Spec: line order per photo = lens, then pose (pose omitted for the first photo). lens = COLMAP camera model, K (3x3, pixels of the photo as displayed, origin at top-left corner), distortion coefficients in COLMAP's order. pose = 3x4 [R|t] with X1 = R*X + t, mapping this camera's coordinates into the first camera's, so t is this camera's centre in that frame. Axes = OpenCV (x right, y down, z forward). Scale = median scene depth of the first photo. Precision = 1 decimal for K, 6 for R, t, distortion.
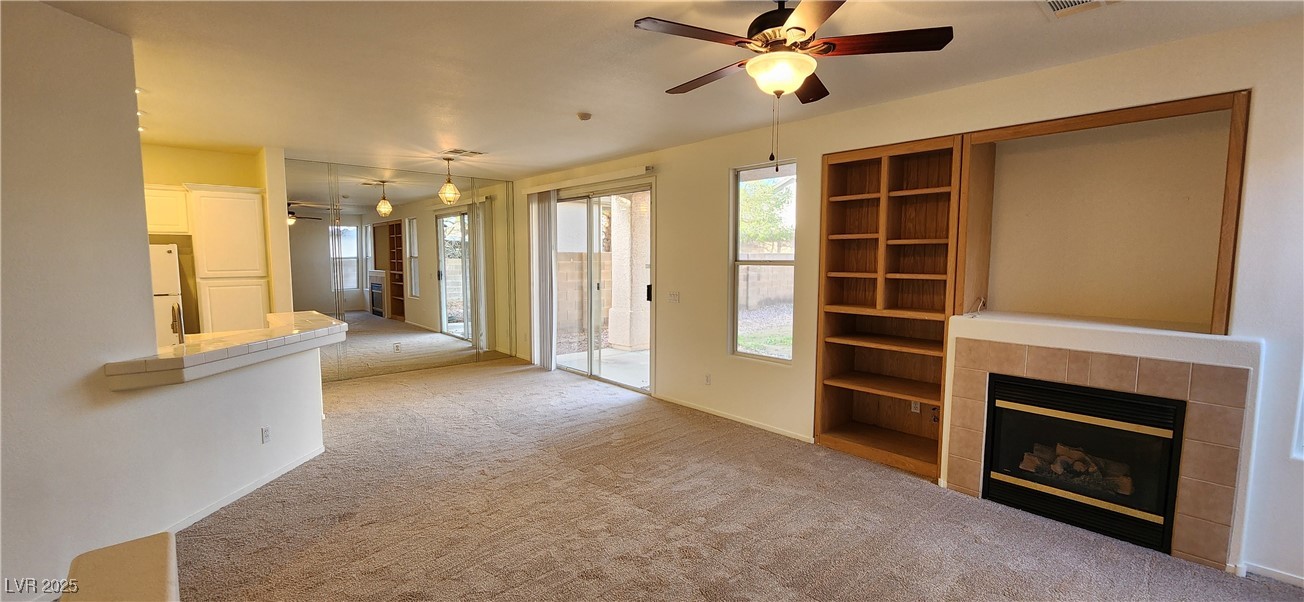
lens RADIAL K [[533.8, 0, 643.6], [0, 533.8, 298.5], [0, 0, 1]] dist [-0.001401, 0.000900]
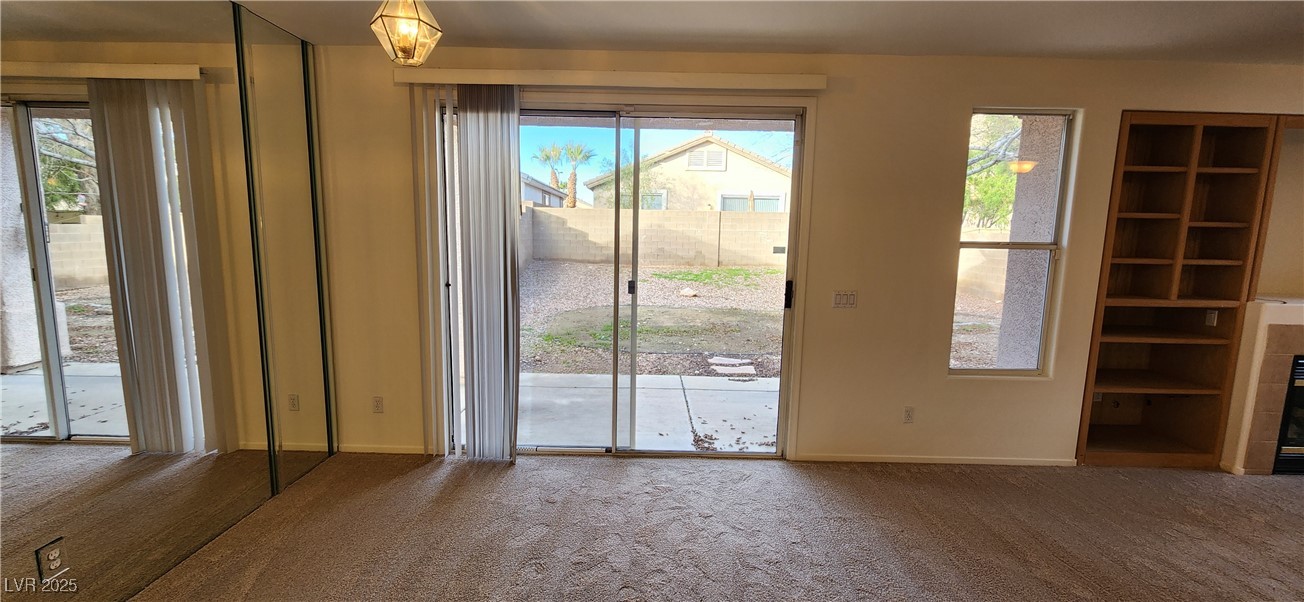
lens RADIAL K [[533.8, 0, 649.5], [0, 533.8, 299.2], [0, 0, 1]] dist [-0.001401, 0.000900]
pose [[0.665601, -0.085298, 0.741417, -0.651510], [0.042709, 0.996172, 0.076265, -0.069896], [-0.745084, -0.019097, 0.666697, 0.862819]]
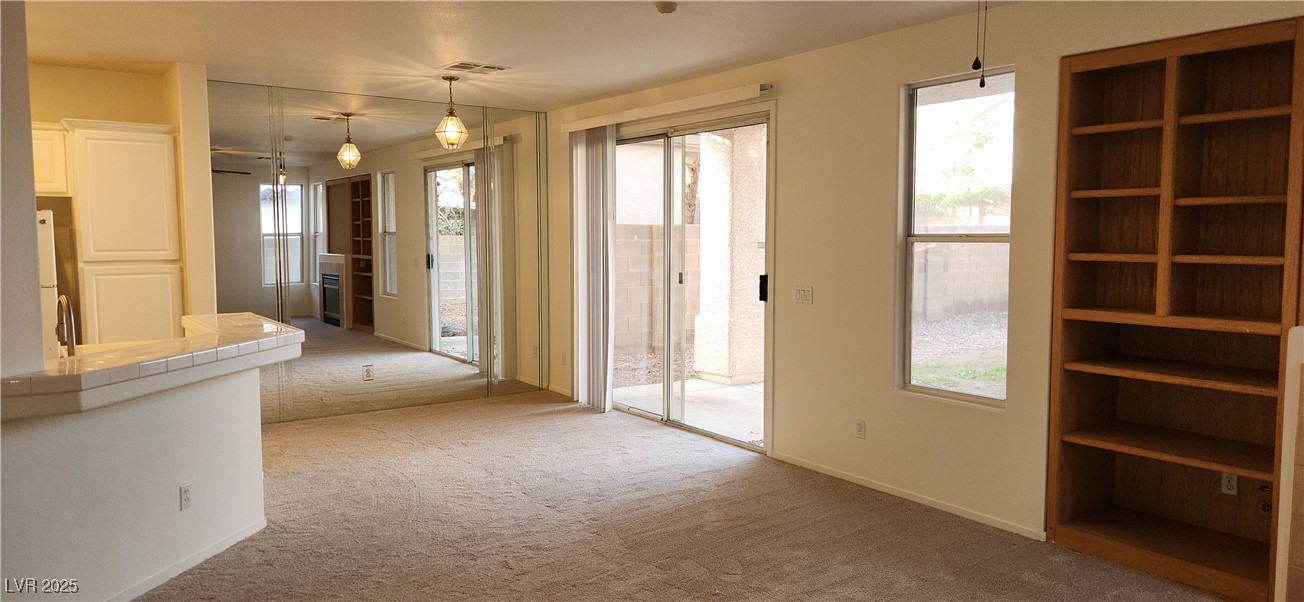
lens RADIAL K [[876.5, 0, 657.5], [0, 876.5, 290.6], [0, 0, 1]] dist [0.056570, -0.033484]
pose [[0.994787, 0.005334, -0.101833, -0.011092], [-0.006742, 0.999886, -0.013487, 0.008070], [0.101749, 0.014103, 0.994710, -0.031503]]
